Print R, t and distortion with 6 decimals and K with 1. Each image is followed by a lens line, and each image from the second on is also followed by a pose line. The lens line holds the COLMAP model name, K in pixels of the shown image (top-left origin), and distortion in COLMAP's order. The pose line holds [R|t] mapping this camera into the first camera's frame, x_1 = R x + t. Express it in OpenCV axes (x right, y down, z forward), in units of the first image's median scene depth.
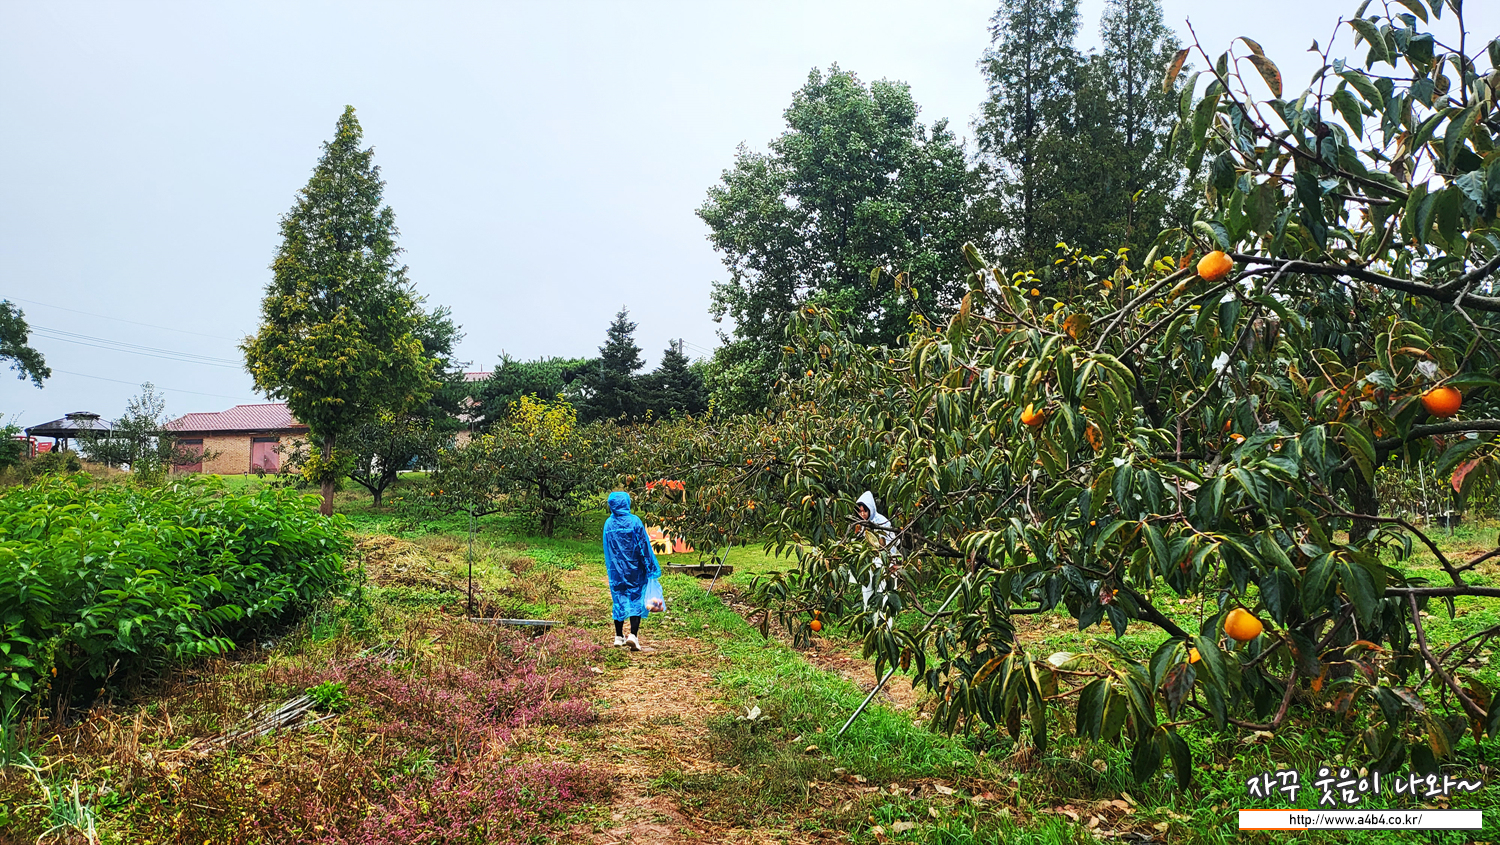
lens RADIAL K [[1031.9, 0, 743.7], [0, 1031.9, 418.4], [0, 0, 1]] dist [0.032284, -0.005333]
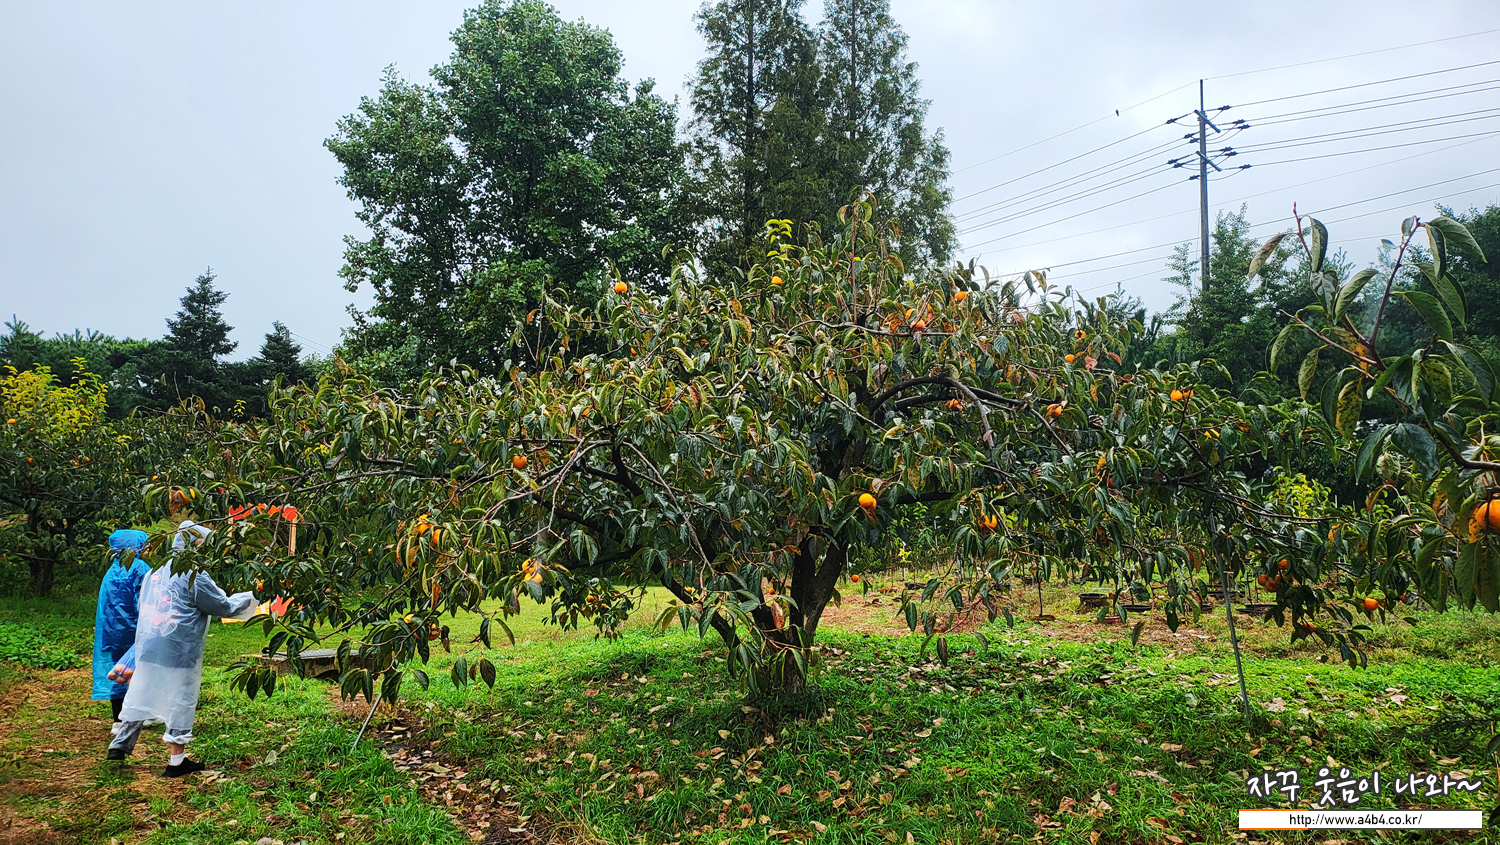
lens RADIAL K [[1031.9, 0, 745.7], [0, 1031.9, 438.3], [0, 0, 1]] dist [0.032284, -0.005333]
pose [[0.934100, 0.043874, 0.354305, -0.018116], [-0.040269, 0.999035, -0.017544, 0.012043], [-0.354733, 0.002120, 0.934965, 0.195075]]
